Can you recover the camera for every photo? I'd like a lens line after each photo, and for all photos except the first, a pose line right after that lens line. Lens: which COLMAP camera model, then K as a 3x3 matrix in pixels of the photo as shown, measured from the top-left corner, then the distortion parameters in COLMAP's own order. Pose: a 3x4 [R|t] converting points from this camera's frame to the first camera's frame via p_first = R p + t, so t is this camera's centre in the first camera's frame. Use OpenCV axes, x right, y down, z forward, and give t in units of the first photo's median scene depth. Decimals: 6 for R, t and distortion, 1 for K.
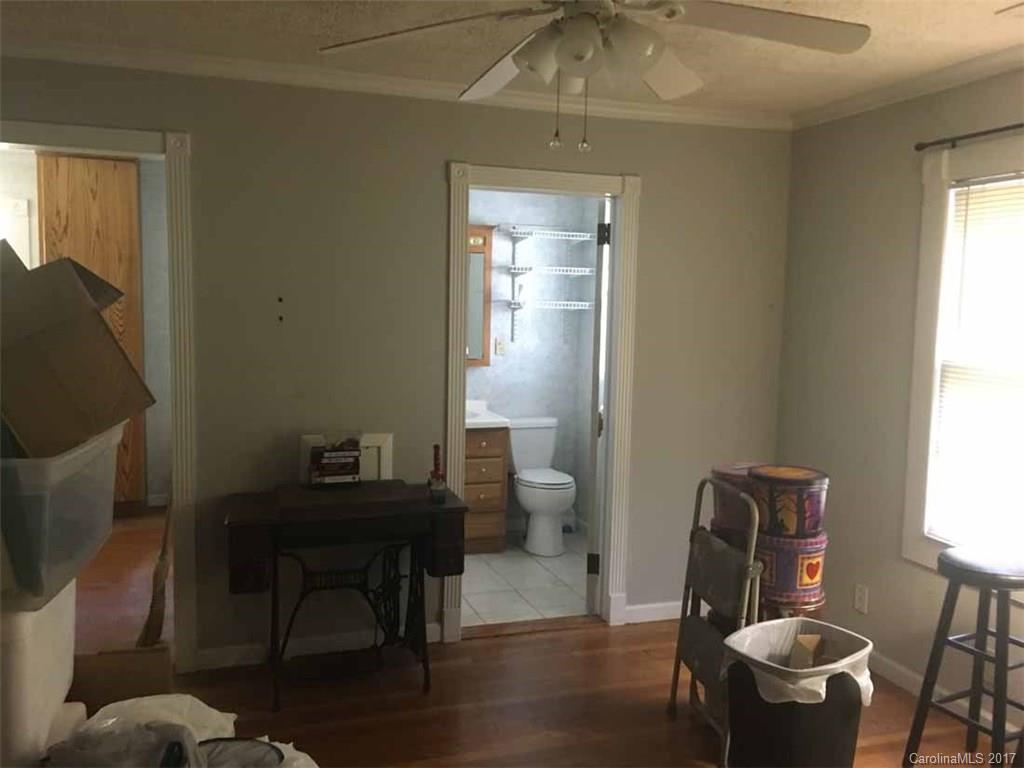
lens RADIAL K [[868.5, 0, 507.1], [0, 868.5, 383.9], [0, 0, 1]] dist [0.092856, -0.127371]
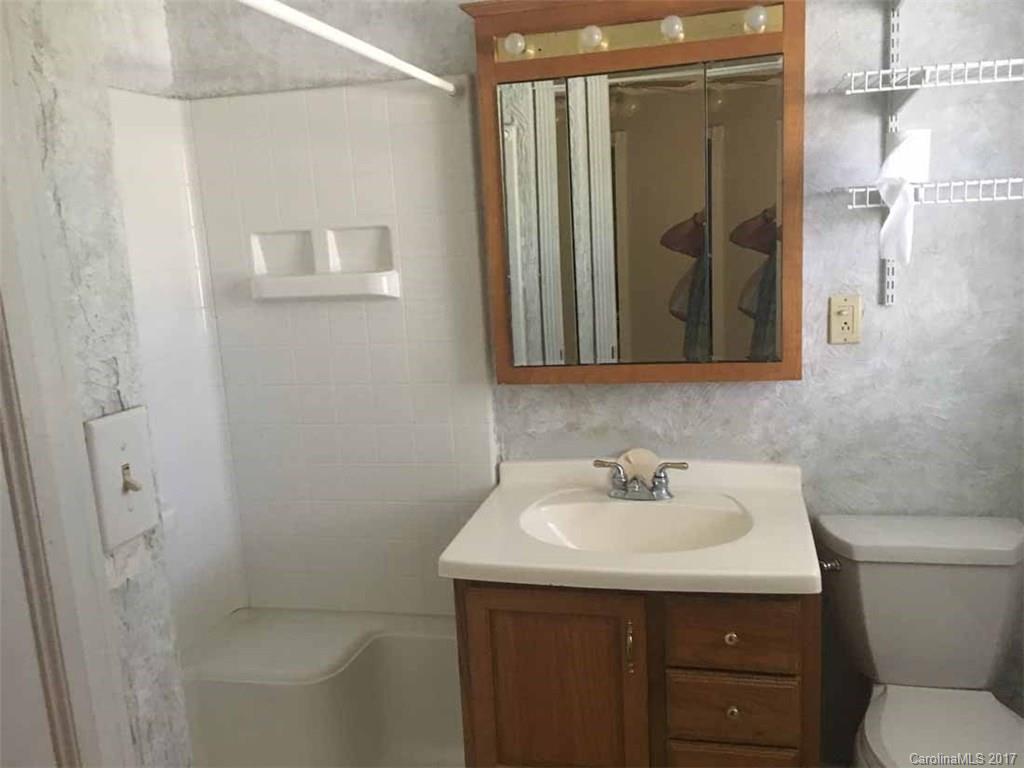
lens RADIAL K [[868.5, 0, 507.1], [0, 868.5, 383.9], [0, 0, 1]] dist [0.092856, -0.127371]
pose [[0.839687, 0.032104, -0.542121, 0.117418], [0.033062, 0.993377, 0.110037, -0.098329], [0.542063, -0.110320, 0.833065, 0.985216]]
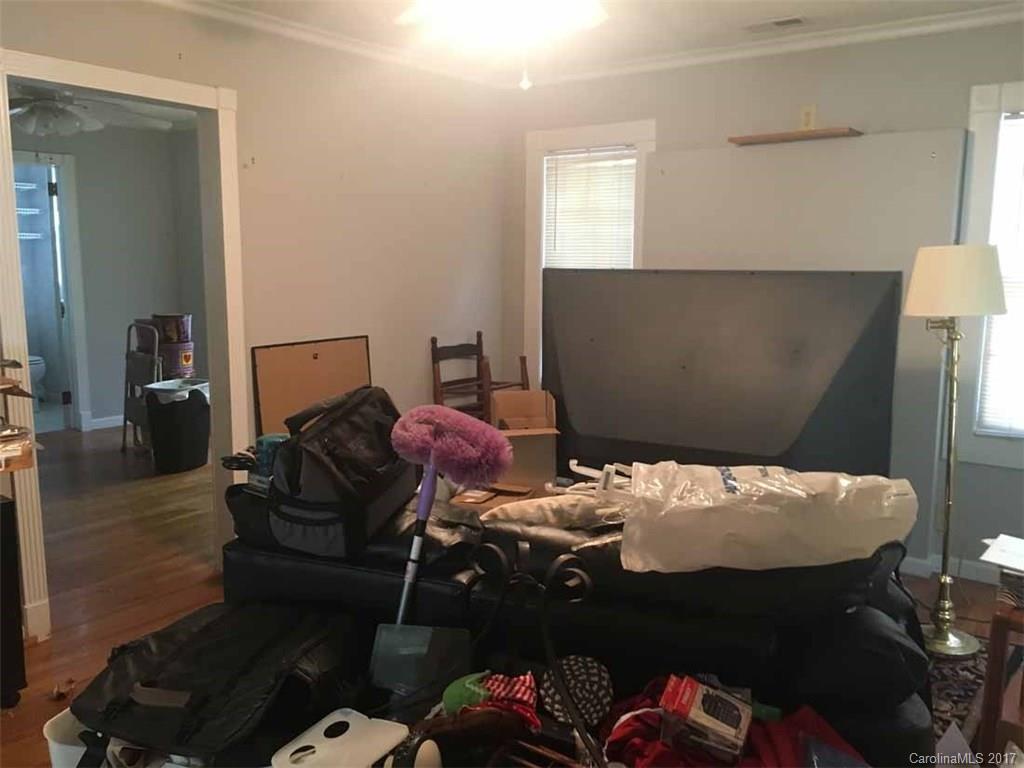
lens RADIAL K [[868.5, 0, 507.1], [0, 868.5, 383.9], [0, 0, 1]] dist [0.092856, -0.127371]
pose [[0.823619, -0.100246, 0.558213, -0.178536], [0.062290, 0.994289, 0.086652, 0.119749], [-0.563712, -0.036597, 0.825160, -1.031995]]
